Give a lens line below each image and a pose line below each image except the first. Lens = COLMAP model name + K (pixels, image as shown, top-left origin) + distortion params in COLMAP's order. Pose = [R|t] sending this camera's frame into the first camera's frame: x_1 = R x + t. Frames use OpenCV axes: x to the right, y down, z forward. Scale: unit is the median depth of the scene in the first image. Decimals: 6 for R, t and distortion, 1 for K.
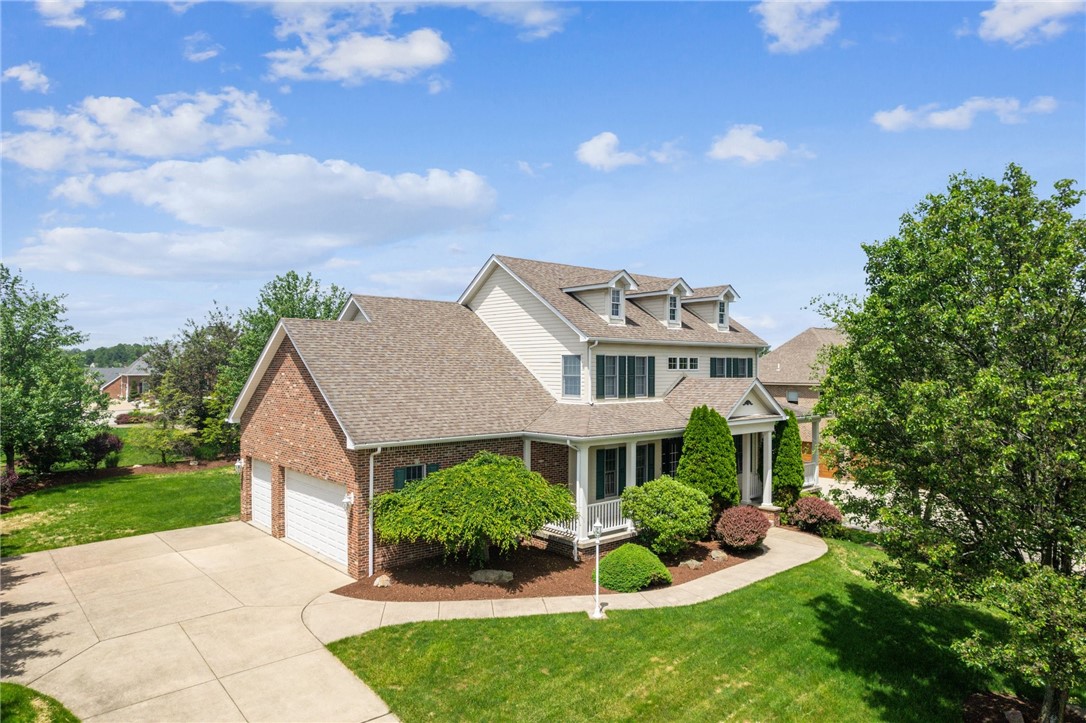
lens RADIAL K [[703.0, 0, 543.0], [0, 703.0, 361.5], [0, 0, 1]] dist [-0.079143, 0.072703]
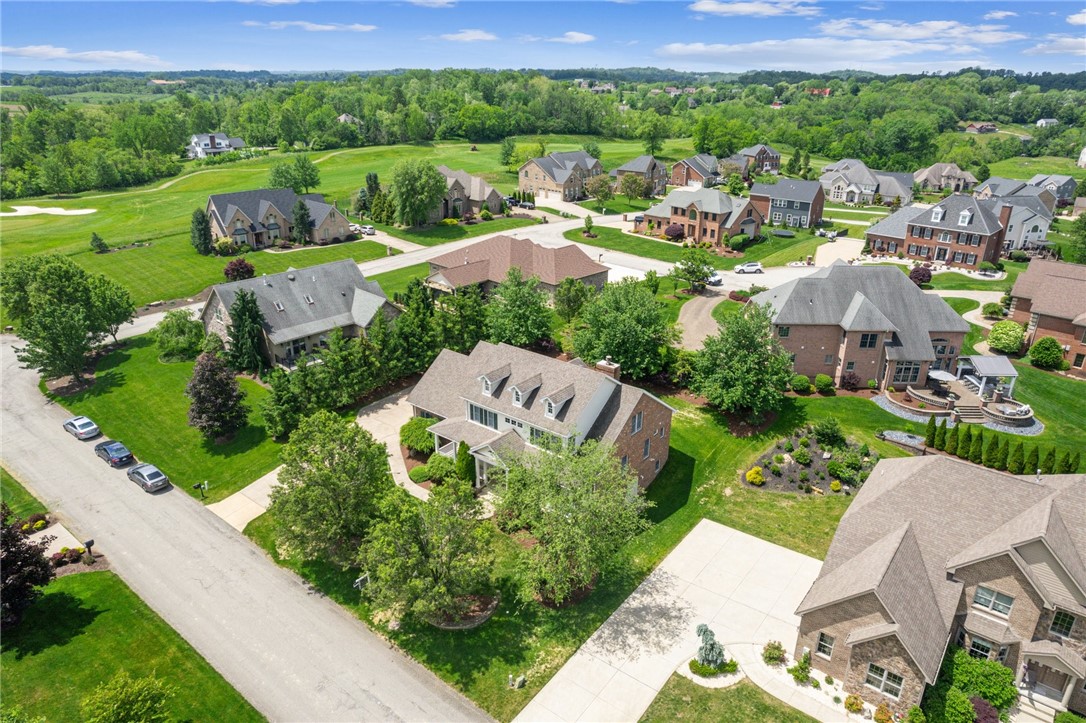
lens RADIAL K [[703.0, 0, 543.0], [0, 703.0, 361.5], [0, 0, 1]] dist [-0.079143, 0.072703]
pose [[0.187670, 0.381385, -0.905166, 2.627902], [0.000221, 0.921523, 0.388323, -1.259884], [0.982232, -0.073077, 0.172858, 0.945534]]
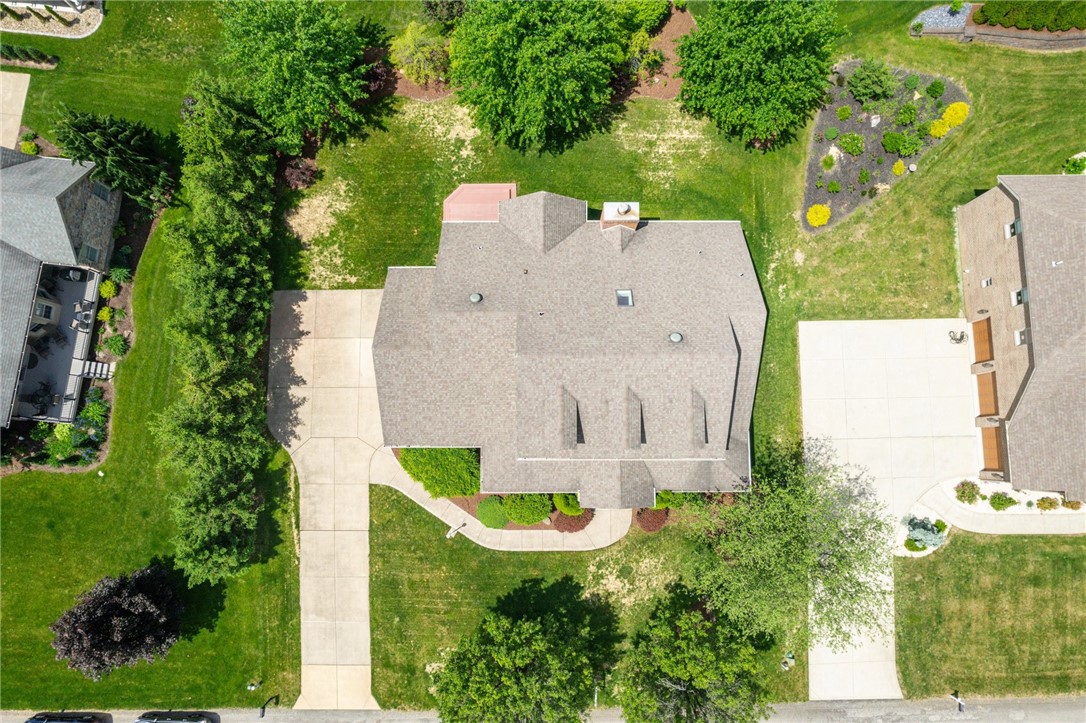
lens RADIAL K [[703.0, 0, 543.0], [0, 703.0, 361.5], [0, 0, 1]] dist [-0.079143, 0.072703]
pose [[0.752093, 0.652939, -0.089594, 0.118134], [0.006078, 0.129066, 0.991617, -1.853942], [0.659029, -0.746333, 0.093101, 1.149704]]
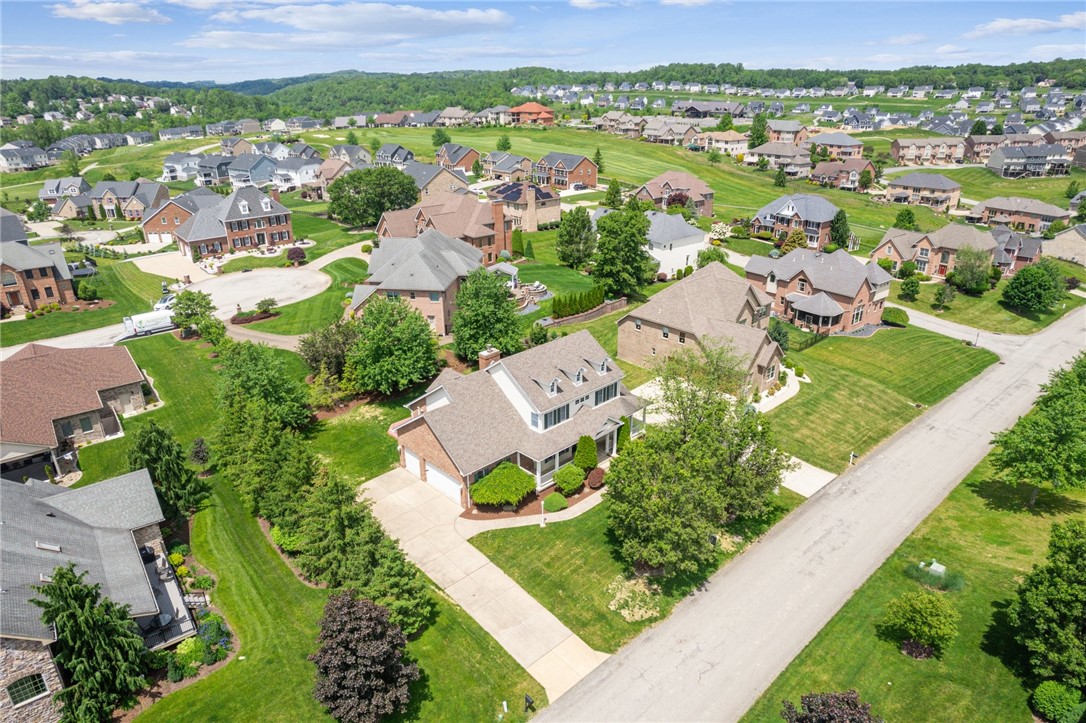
lens RADIAL K [[703.0, 0, 543.0], [0, 703.0, 361.5], [0, 0, 1]] dist [-0.079143, 0.072703]
pose [[0.998876, -0.025273, 0.040098, -0.029420], [0.007593, 0.920382, 0.390948, -1.332354], [-0.046786, -0.390204, 0.919539, -1.426684]]
